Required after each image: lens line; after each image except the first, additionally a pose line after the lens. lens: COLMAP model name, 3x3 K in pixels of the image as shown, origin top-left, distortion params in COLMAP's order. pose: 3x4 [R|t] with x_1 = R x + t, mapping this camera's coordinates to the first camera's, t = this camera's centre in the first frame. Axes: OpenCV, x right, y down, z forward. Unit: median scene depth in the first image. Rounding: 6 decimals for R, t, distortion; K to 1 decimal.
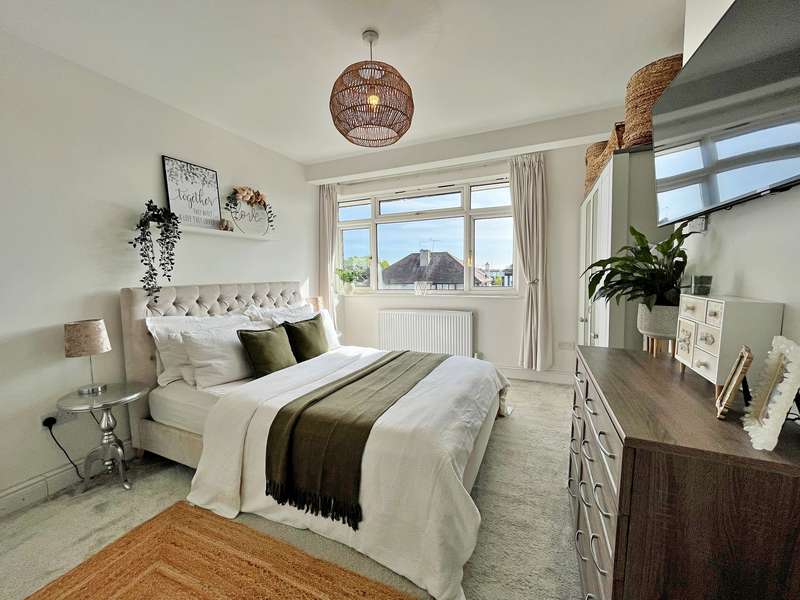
lens RADIAL K [[322.3, 0, 400.7], [0, 322.3, 298.3], [0, 0, 1]] dist [-0.001184, -0.000315]
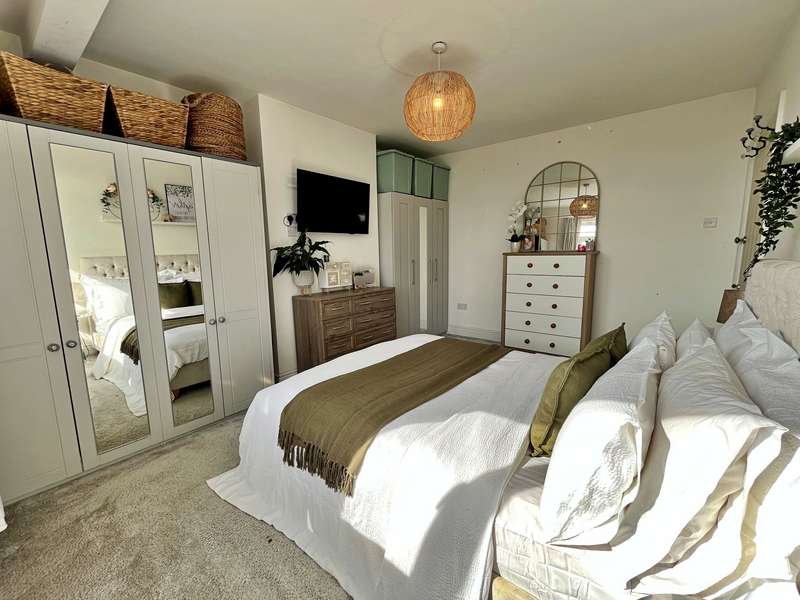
lens RADIAL K [[322.3, 0, 400.7], [0, 322.3, 298.3], [0, 0, 1]] dist [-0.001184, -0.000315]
pose [[-0.956187, -0.006363, 0.292688, -0.142962], [0.058559, 0.975402, 0.212512, -0.080105], [-0.286841, 0.220340, -0.932294, 1.069306]]
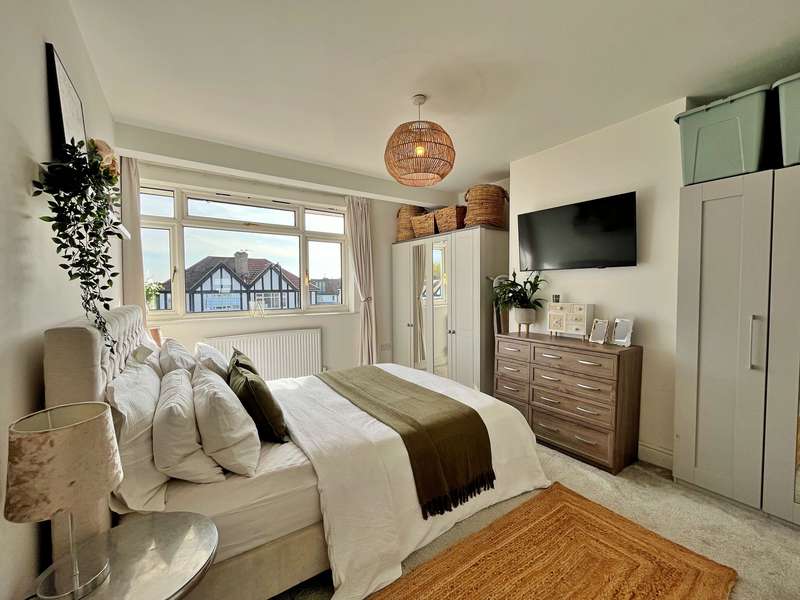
lens RADIAL K [[328.6, 0, 401.3], [0, 328.6, 298.2], [0, 0, 1]] dist [-0.001295, -0.000002]
pose [[0.528254, -0.014515, 0.848962, -0.550880], [0.060460, 0.997959, -0.020558, -0.019749], [-0.846931, 0.062189, 0.528054, 0.210370]]
